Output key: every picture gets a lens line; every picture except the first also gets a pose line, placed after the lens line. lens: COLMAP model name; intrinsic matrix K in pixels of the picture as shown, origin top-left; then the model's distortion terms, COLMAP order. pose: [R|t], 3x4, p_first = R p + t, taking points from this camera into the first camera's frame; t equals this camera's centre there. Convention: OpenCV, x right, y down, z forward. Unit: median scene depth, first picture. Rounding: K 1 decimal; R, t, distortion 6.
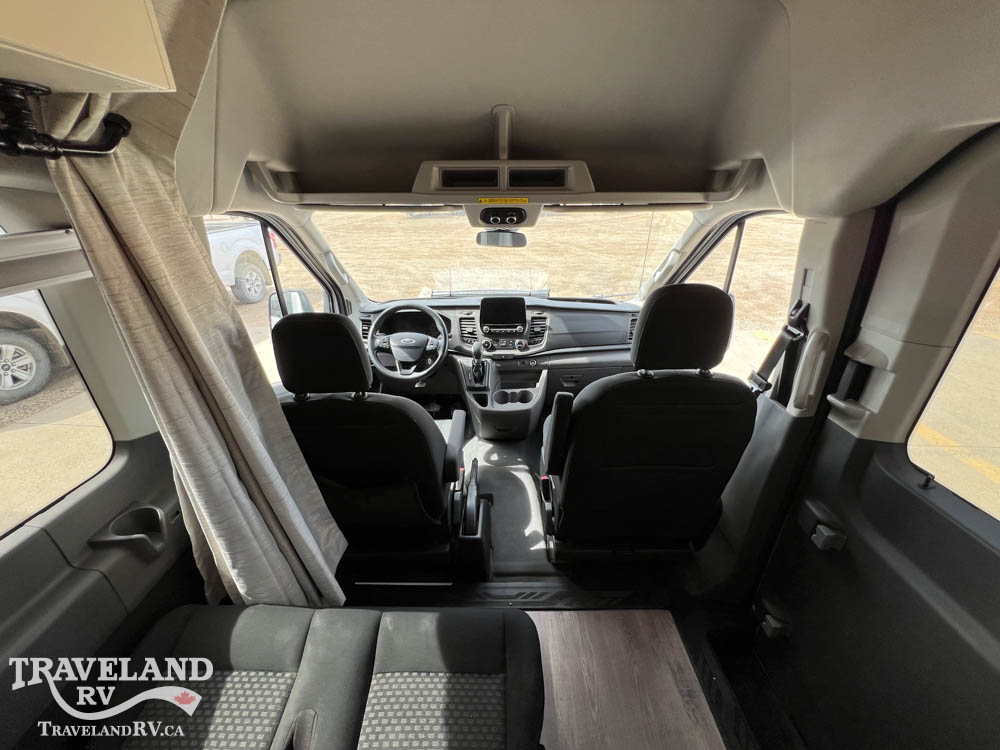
lens RADIAL K [[401.4, 0, 497.4], [0, 401.4, 372.8], [0, 0, 1]] dist [-0.000290, 0.000094]
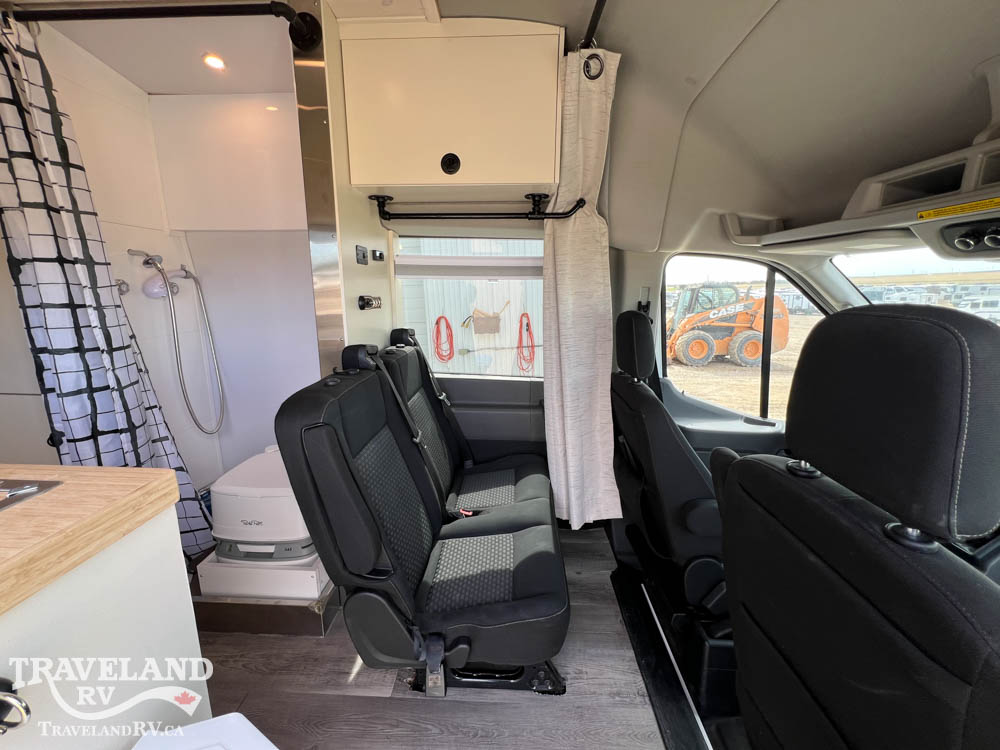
lens RADIAL K [[401.4, 0, 497.4], [0, 401.4, 372.8], [0, 0, 1]] dist [-0.000290, 0.000094]
pose [[-0.041928, 0.213368, -0.976072, 0.462458], [-0.421835, 0.881807, 0.210883, -0.025843], [0.905703, 0.420583, 0.053034, 0.286743]]
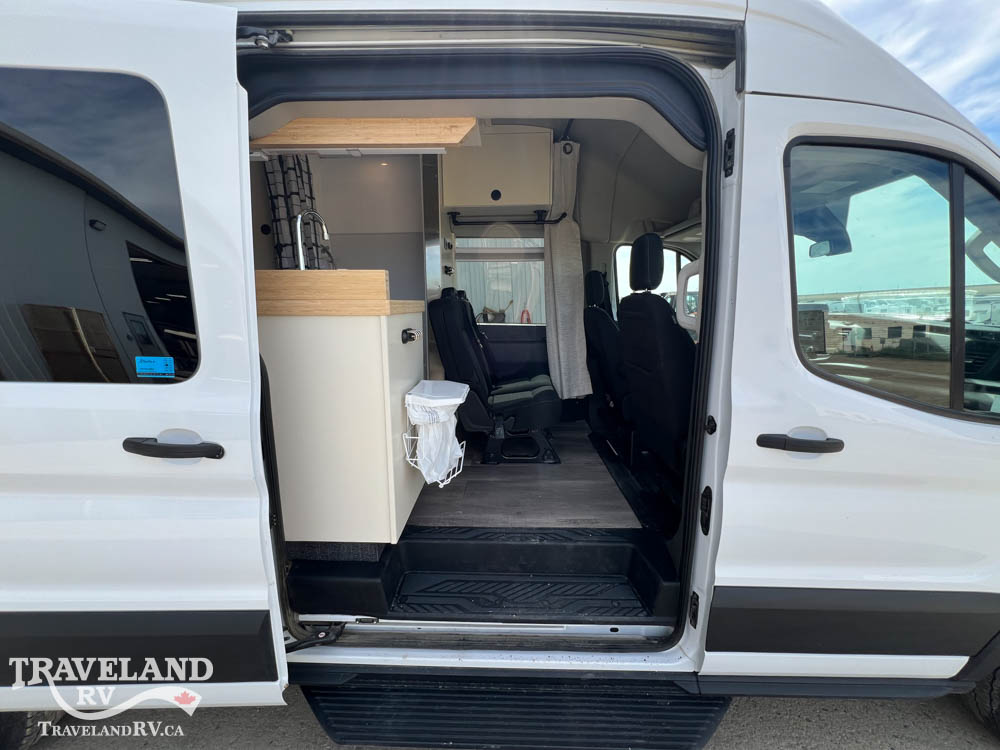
lens RADIAL K [[401.4, 0, 497.4], [0, 401.4, 372.8], [0, 0, 1]] dist [-0.000290, 0.000094]
pose [[-0.029500, 0.167390, -0.985449, 1.083059], [-0.410990, 0.896655, 0.164611, 0.132978], [0.911162, 0.409866, 0.042344, 0.289009]]
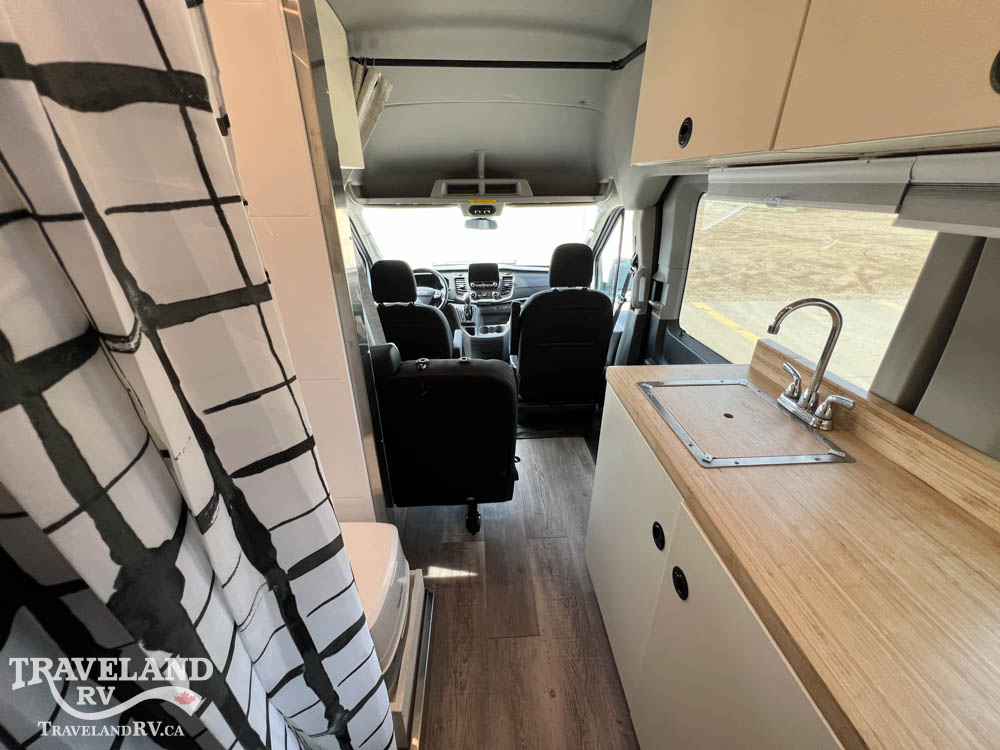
lens RADIAL K [[401.4, 0, 497.4], [0, 401.4, 372.8], [0, 0, 1]] dist [-0.000290, 0.000094]
pose [[0.998780, -0.025451, 0.042316, -0.007479], [0.024536, 0.999457, 0.022006, 0.192110], [-0.042853, -0.020941, 0.998862, -0.522059]]
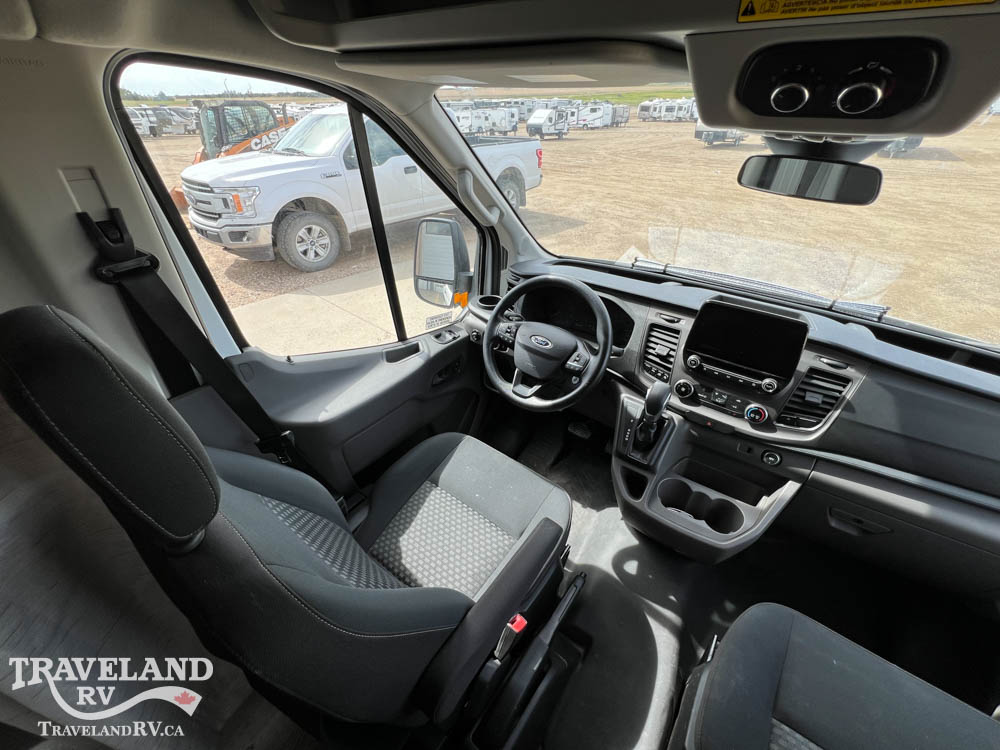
lens RADIAL K [[401.4, 0, 497.4], [0, 401.4, 372.8], [0, 0, 1]] dist [-0.000290, 0.000094]
pose [[0.803870, 0.344307, -0.485020, 0.023686], [-0.268150, 0.937642, 0.221186, -0.142194], [0.530931, -0.047747, 0.846069, 0.445590]]
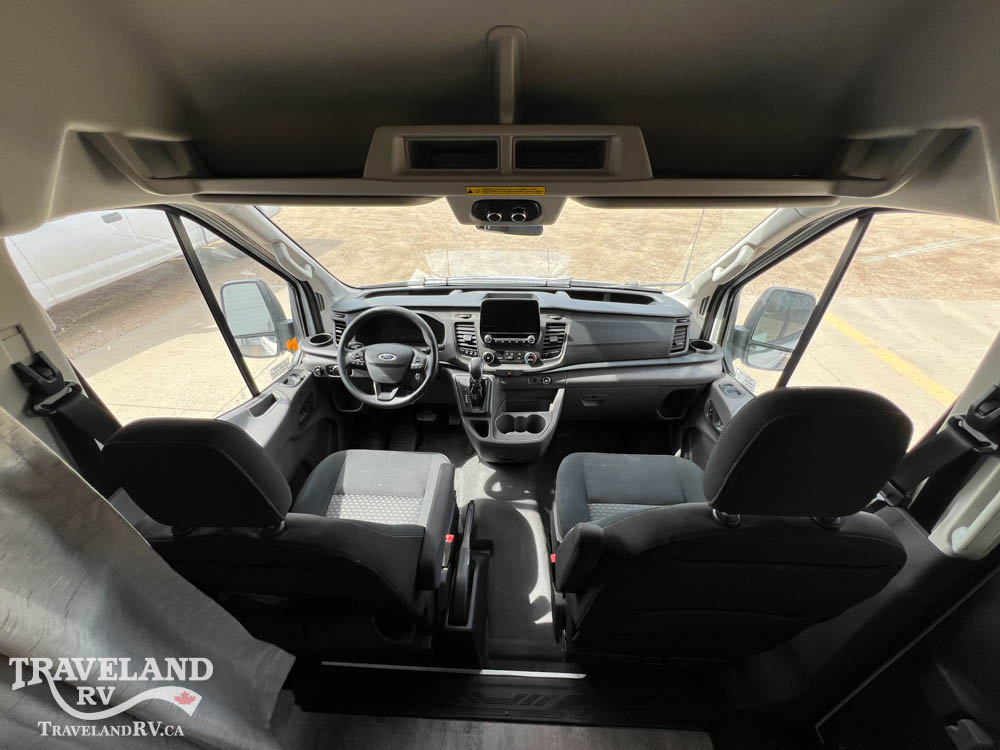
lens RADIAL K [[401.4, 0, 497.4], [0, 401.4, 372.8], [0, 0, 1]] dist [-0.000290, 0.000094]
pose [[0.999074, 0.021614, -0.037201, 0.020987], [-0.016419, 0.990753, 0.134683, -0.150380], [0.039768, -0.133948, 0.990190, 0.216122]]
